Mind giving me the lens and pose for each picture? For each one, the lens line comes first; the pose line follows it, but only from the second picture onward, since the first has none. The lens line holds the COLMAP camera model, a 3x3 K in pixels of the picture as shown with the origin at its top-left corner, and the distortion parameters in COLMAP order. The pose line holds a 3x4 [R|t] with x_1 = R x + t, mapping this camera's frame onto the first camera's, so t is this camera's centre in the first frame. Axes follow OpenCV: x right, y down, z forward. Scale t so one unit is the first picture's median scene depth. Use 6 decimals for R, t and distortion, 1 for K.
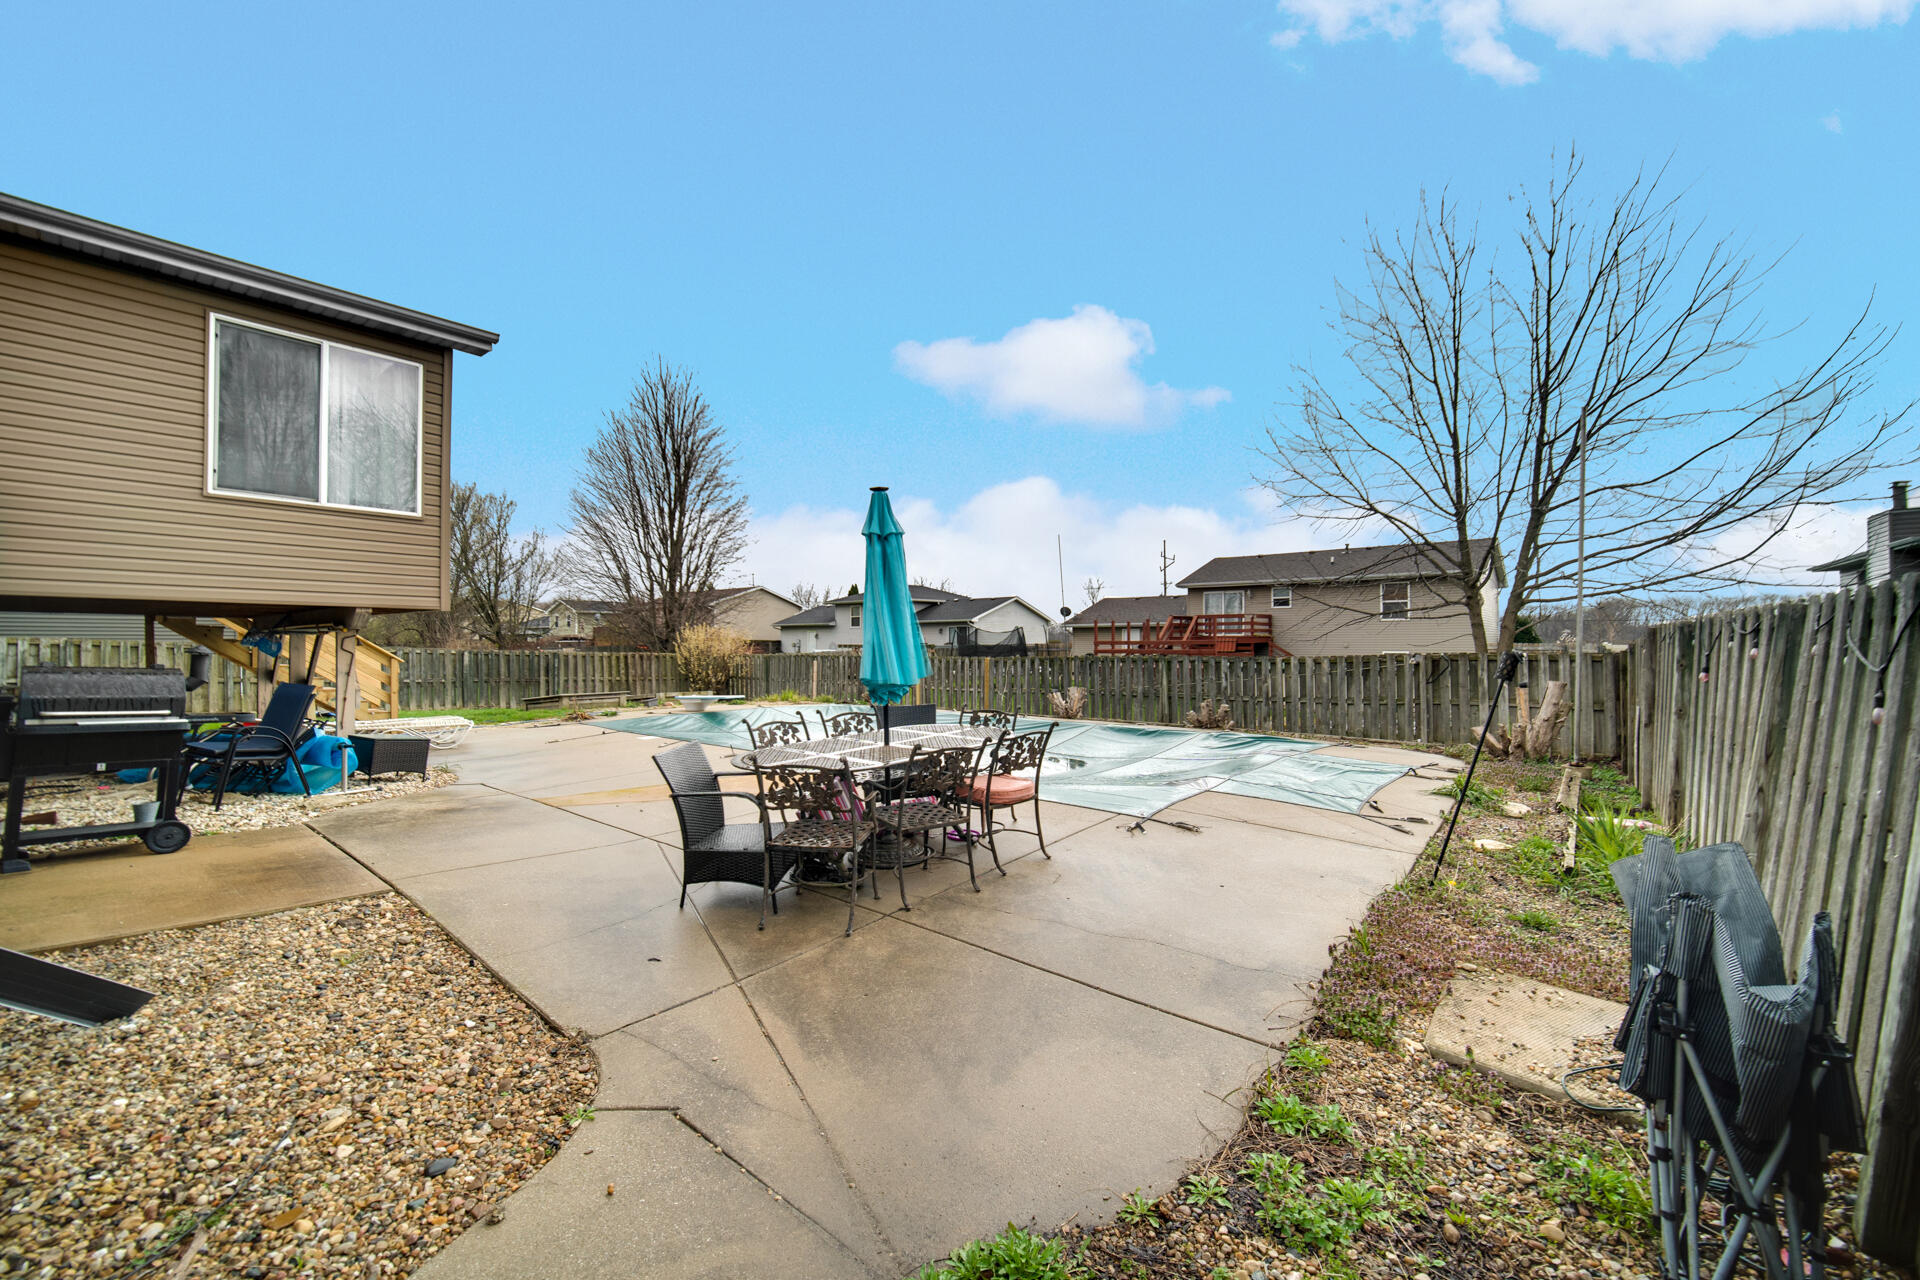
lens RADIAL K [[754.8, 0, 951.6], [0, 754.8, 637.8], [0, 0, 1]] dist [-0.003315, -0.000189]
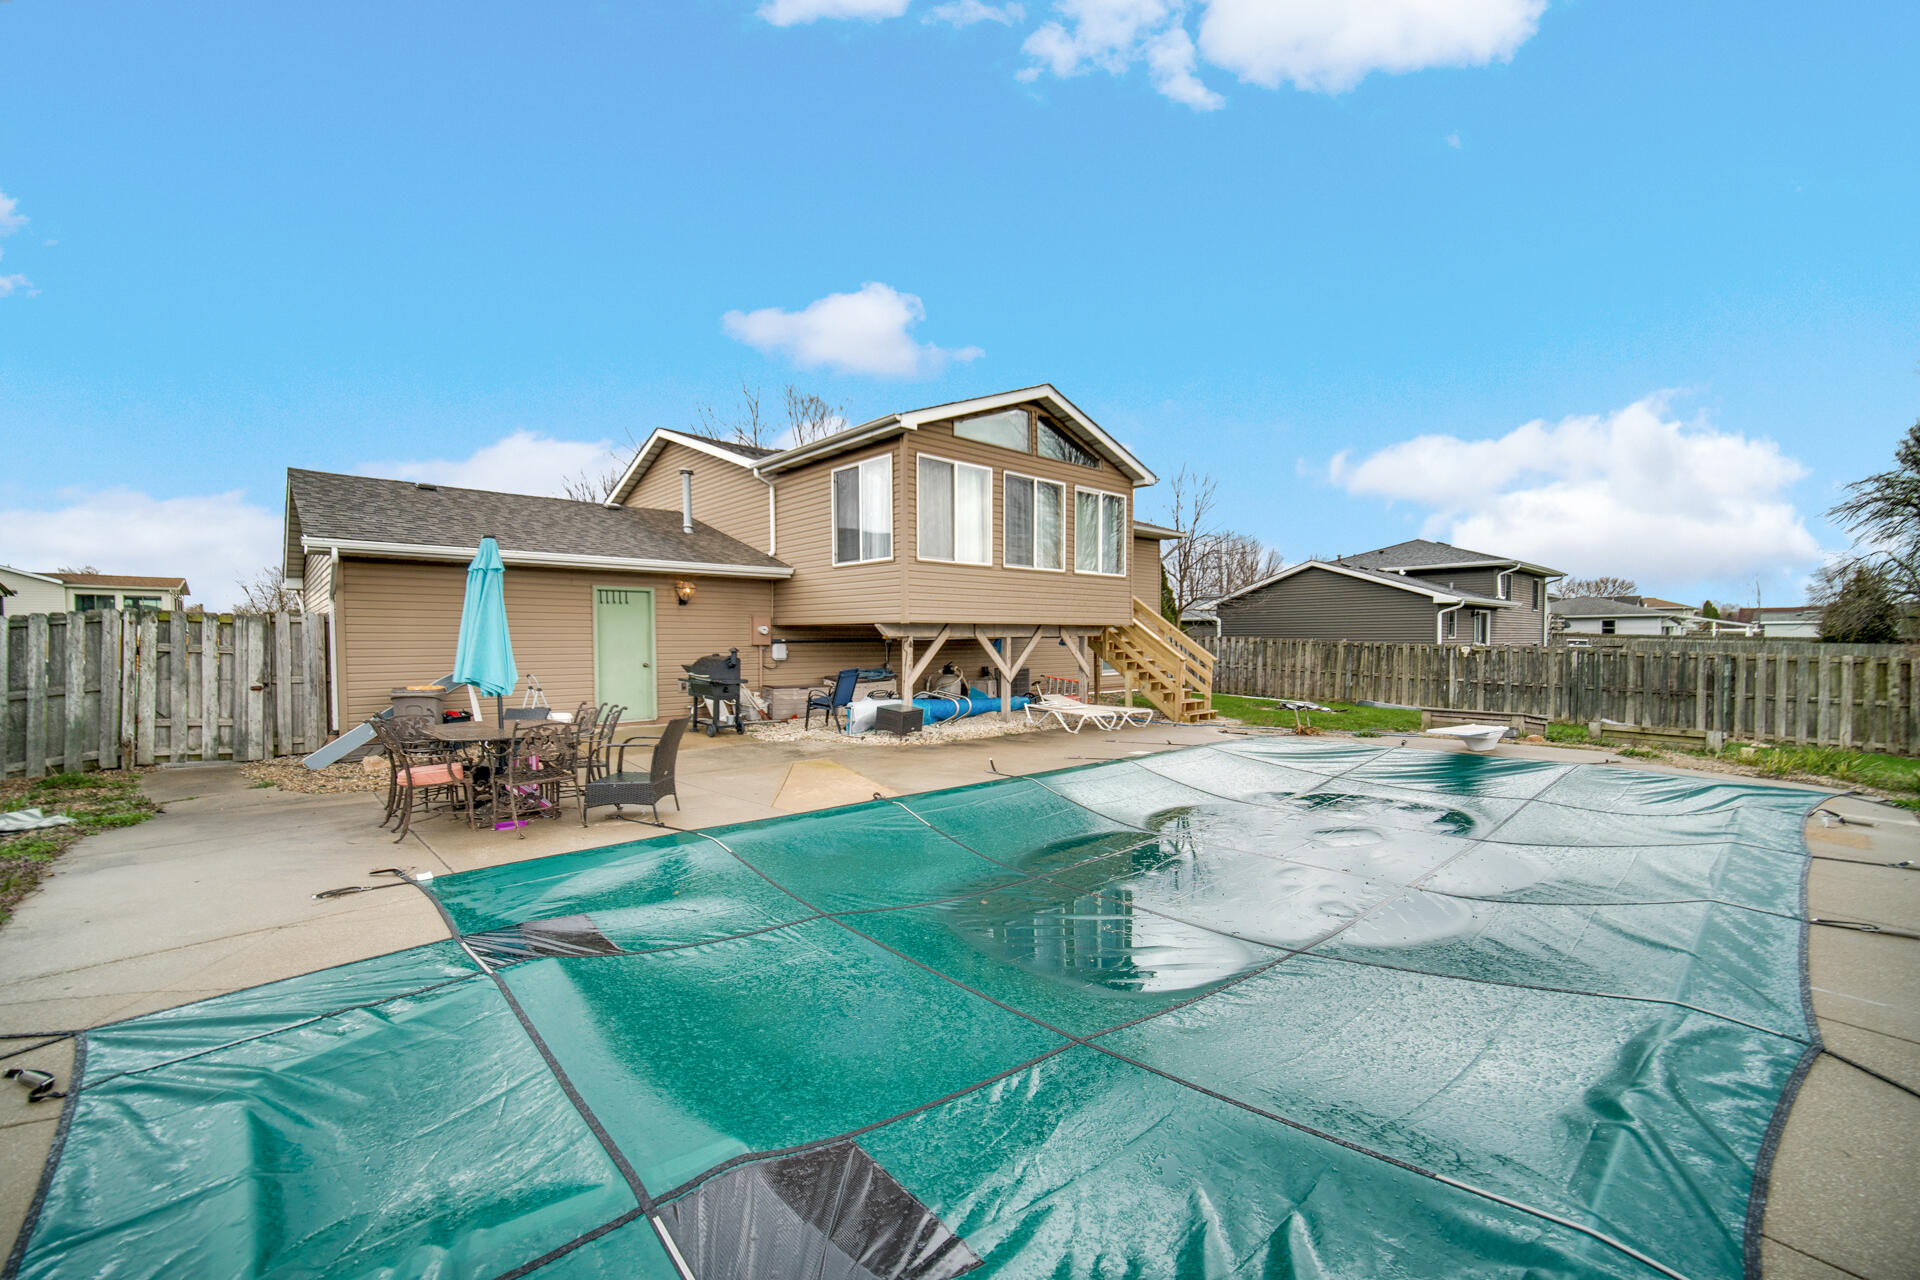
lens RADIAL K [[754.8, 0, 951.6], [0, 754.8, 637.8], [0, 0, 1]] dist [-0.003315, -0.000189]
pose [[-0.123432, 0.002585, -0.992350, 0.357665], [0.013000, 0.999915, 0.000988, -0.007734], [0.992268, -0.012779, -0.123455, 0.660692]]
